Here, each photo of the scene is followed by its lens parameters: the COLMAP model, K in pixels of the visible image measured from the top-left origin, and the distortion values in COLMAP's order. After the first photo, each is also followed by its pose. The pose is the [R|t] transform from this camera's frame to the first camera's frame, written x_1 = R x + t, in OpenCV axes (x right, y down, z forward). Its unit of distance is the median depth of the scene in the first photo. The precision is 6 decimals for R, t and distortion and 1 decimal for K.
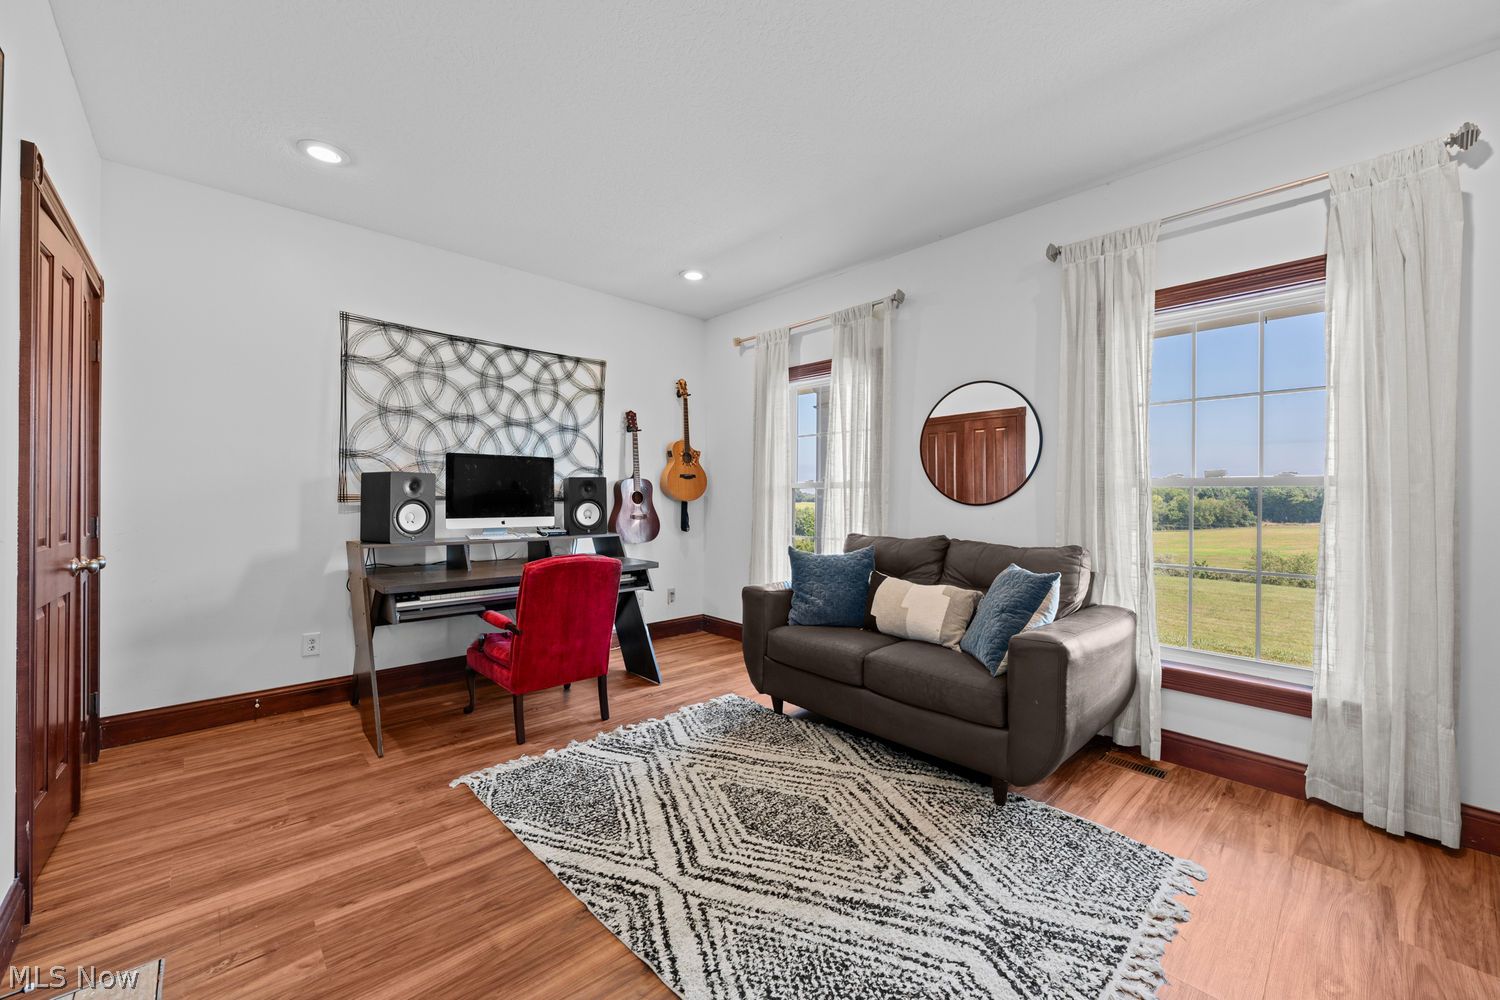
lens RADIAL K [[588.3, 0, 750.0], [0, 588.3, 500.0], [0, 0, 1]] dist [-0.000710, -0.000017]
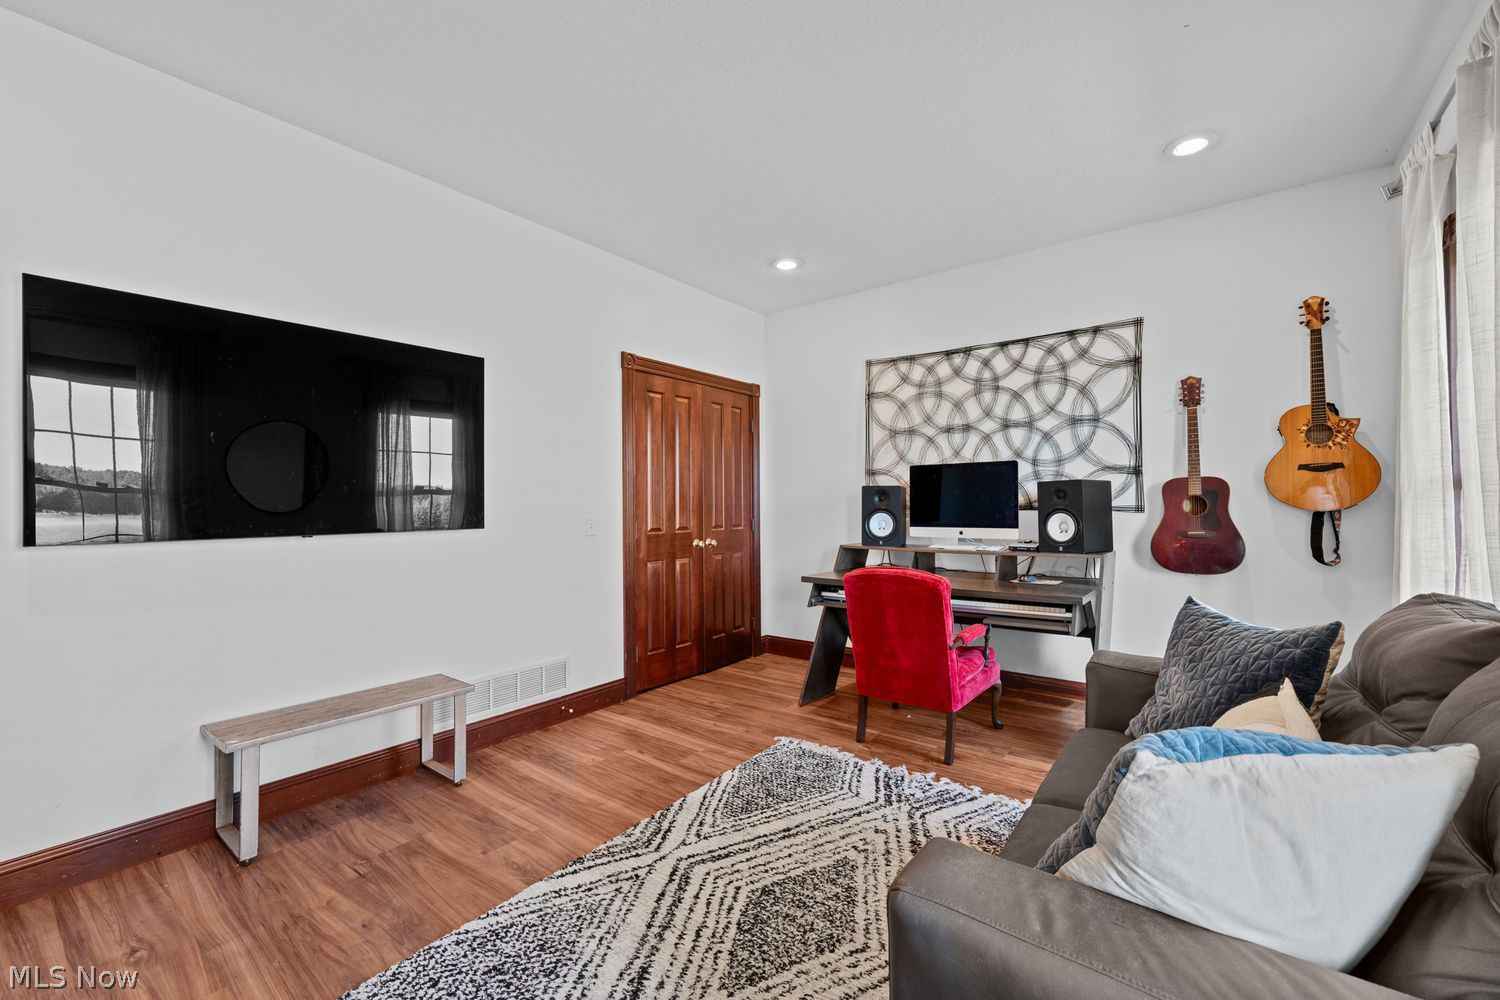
lens RADIAL K [[630.3, 0, 750.0], [0, 630.3, 500.0], [0, 0, 1]] dist [0.002342, 0.000135]
pose [[0.147605, -0.014417, -0.988941, 0.715646], [0.002148, 0.999896, -0.014256, -0.001861], [0.989044, -0.000020, 0.147621, 0.653212]]
